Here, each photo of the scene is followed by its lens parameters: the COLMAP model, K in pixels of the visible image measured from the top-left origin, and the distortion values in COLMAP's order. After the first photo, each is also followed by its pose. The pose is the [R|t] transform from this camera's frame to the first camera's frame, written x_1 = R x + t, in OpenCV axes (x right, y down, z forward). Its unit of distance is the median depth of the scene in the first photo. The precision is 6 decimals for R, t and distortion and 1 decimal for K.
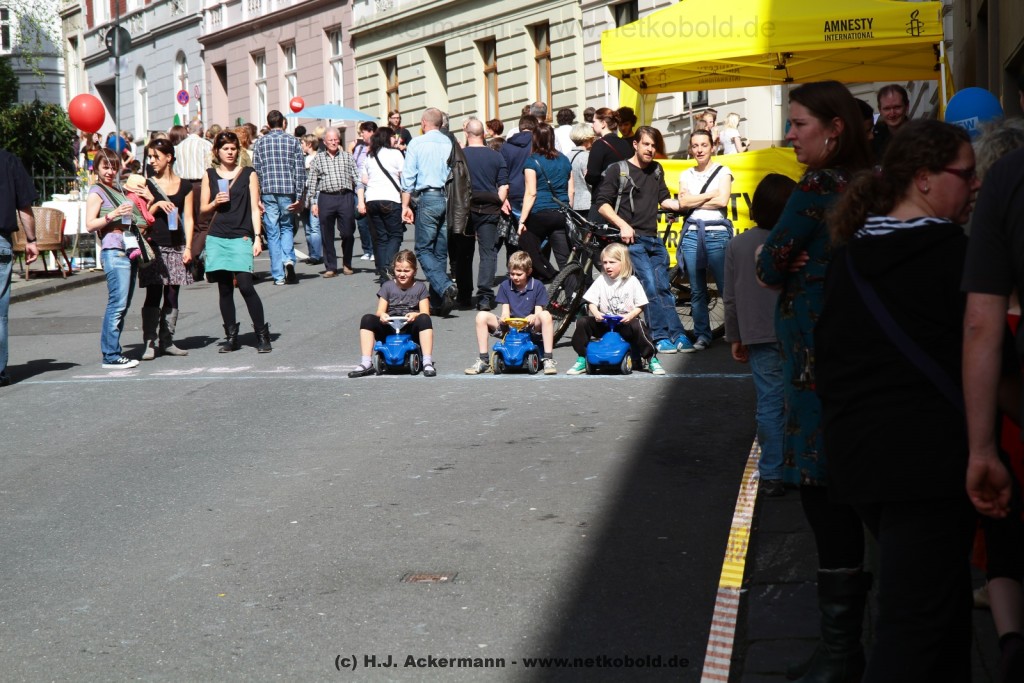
lens RADIAL K [[2603.2, 0, 512.0], [0, 2603.2, 345.7], [0, 0, 1]] dist [0.415405, 0.000000]
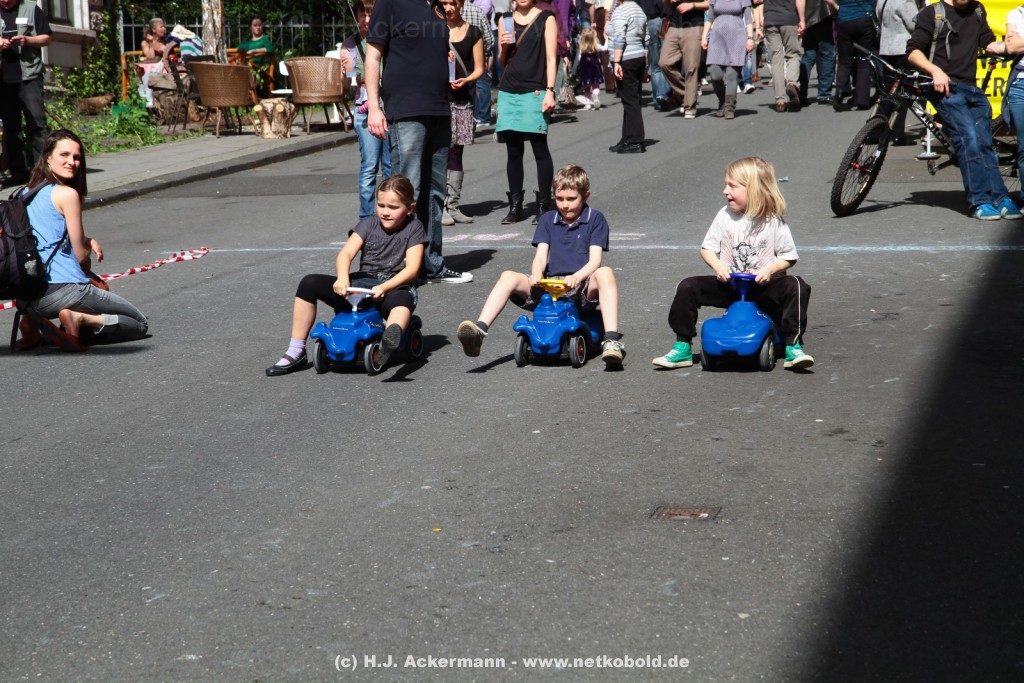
lens RADIAL K [[2603.2, 0, 511.1], [0, 2603.2, 335.2], [0, 0, 1]] dist [0.415405, 0.000000]
pose [[0.992842, 0.009847, -0.119026, 0.009100], [-0.003307, 0.998480, 0.055023, -0.010274], [0.119386, -0.054236, 0.991365, 0.147140]]
